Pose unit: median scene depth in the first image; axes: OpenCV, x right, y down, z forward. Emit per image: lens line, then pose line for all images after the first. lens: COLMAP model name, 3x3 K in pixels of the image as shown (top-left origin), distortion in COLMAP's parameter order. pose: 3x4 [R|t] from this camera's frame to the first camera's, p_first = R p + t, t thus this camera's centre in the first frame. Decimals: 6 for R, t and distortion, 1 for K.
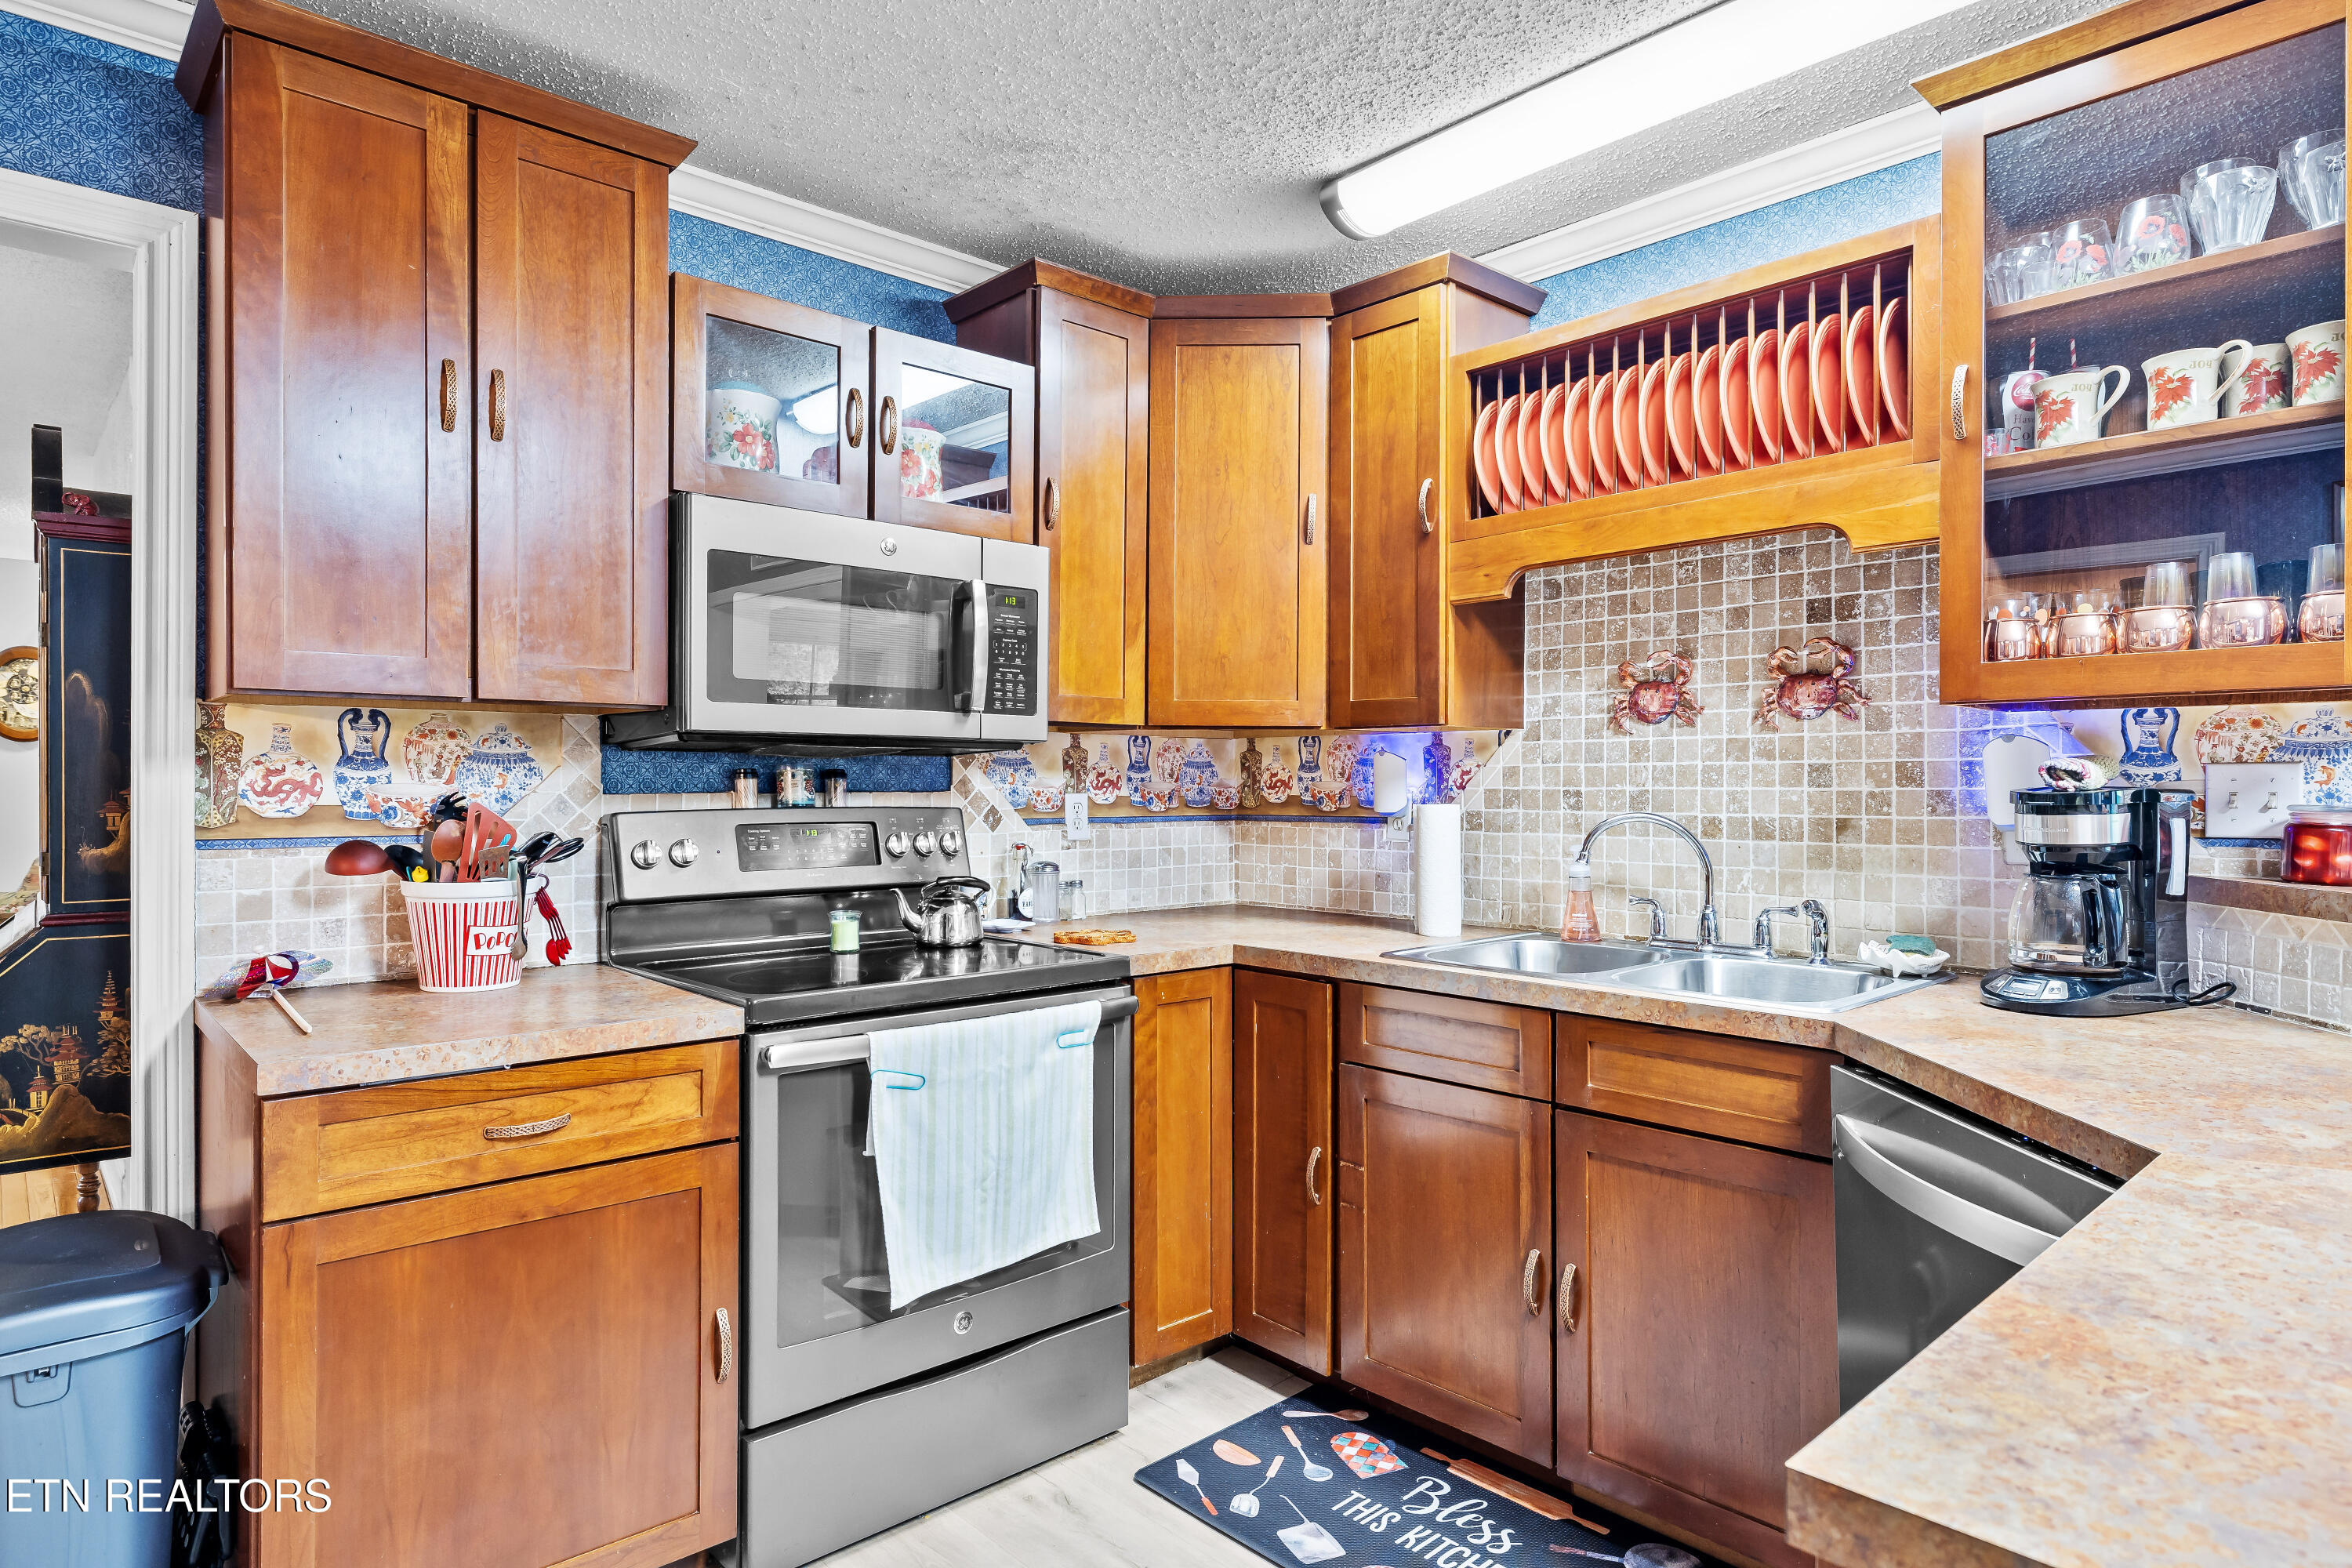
lens RADIAL K [[1294.5, 0, 1167.9], [0, 1294.5, 791.8], [0, 0, 1]] dist [-0.001391, 0.000455]
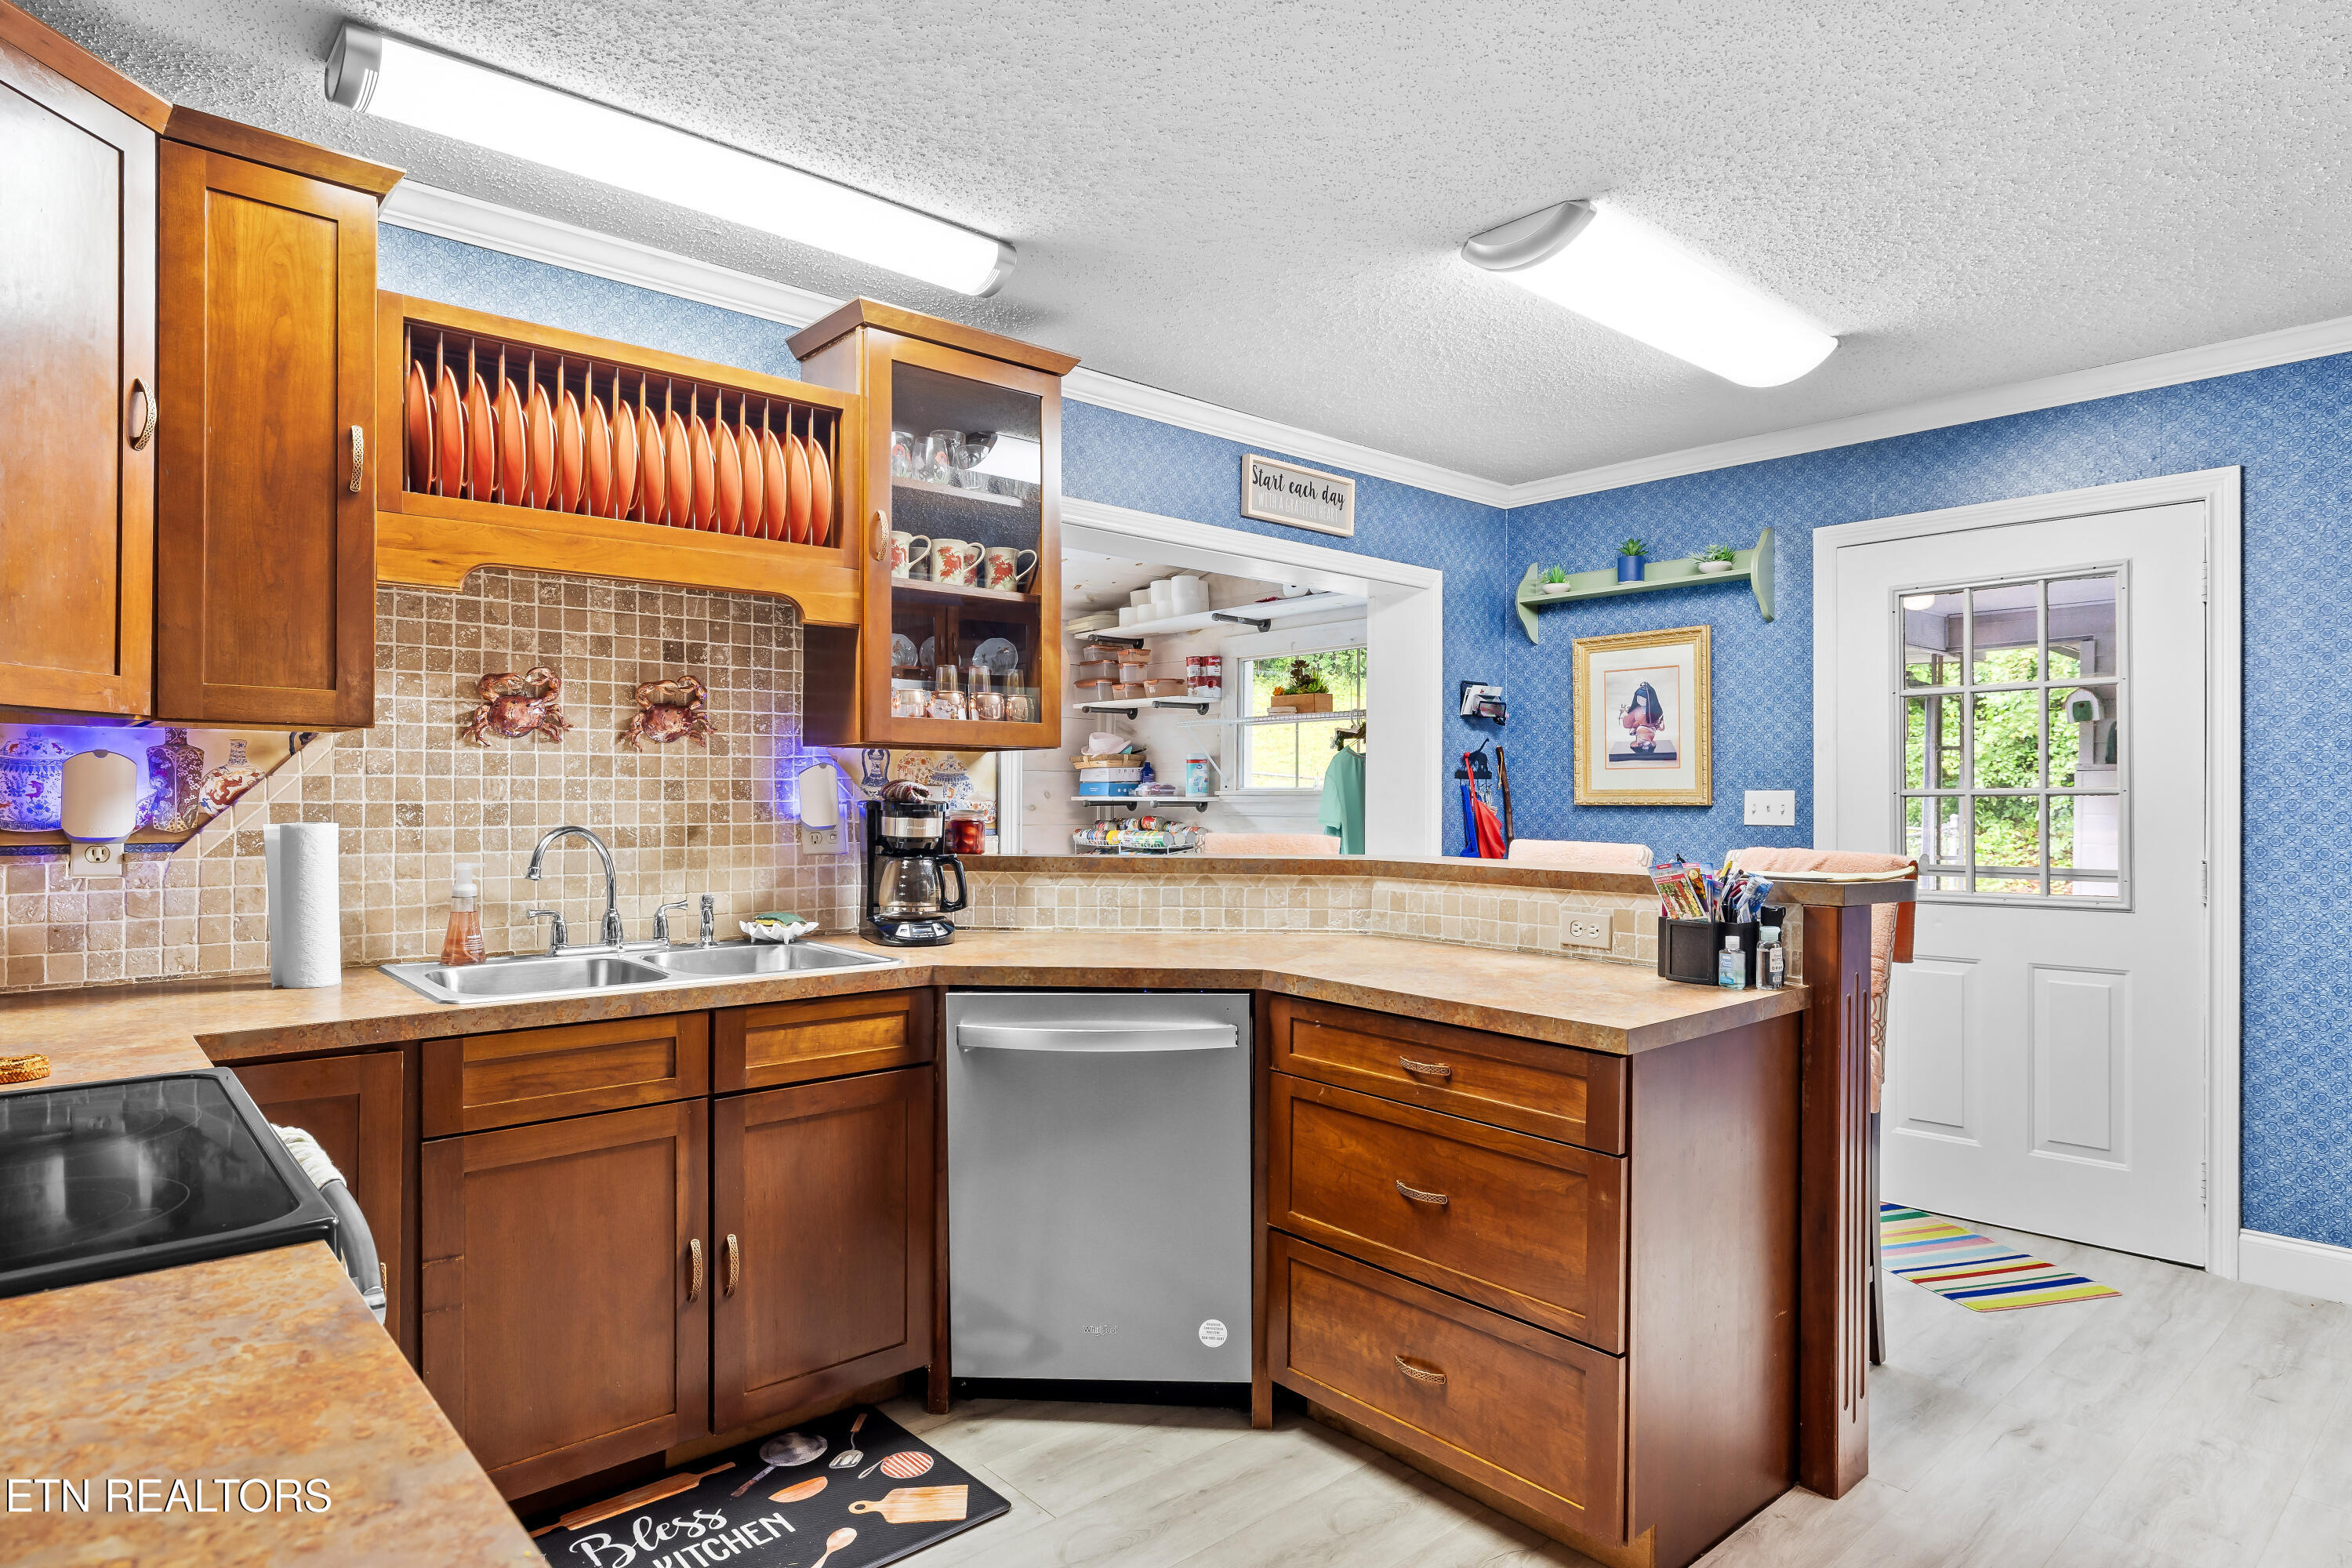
lens RADIAL K [[1294.5, 0, 1162.6], [0, 1294.5, 805.0], [0, 0, 1]] dist [-0.001391, 0.000455]
pose [[0.025498, -0.010078, 0.999624, -0.676241], [0.001692, 0.999948, 0.010038, -0.010431], [-0.999673, 0.001436, 0.025514, 0.523347]]
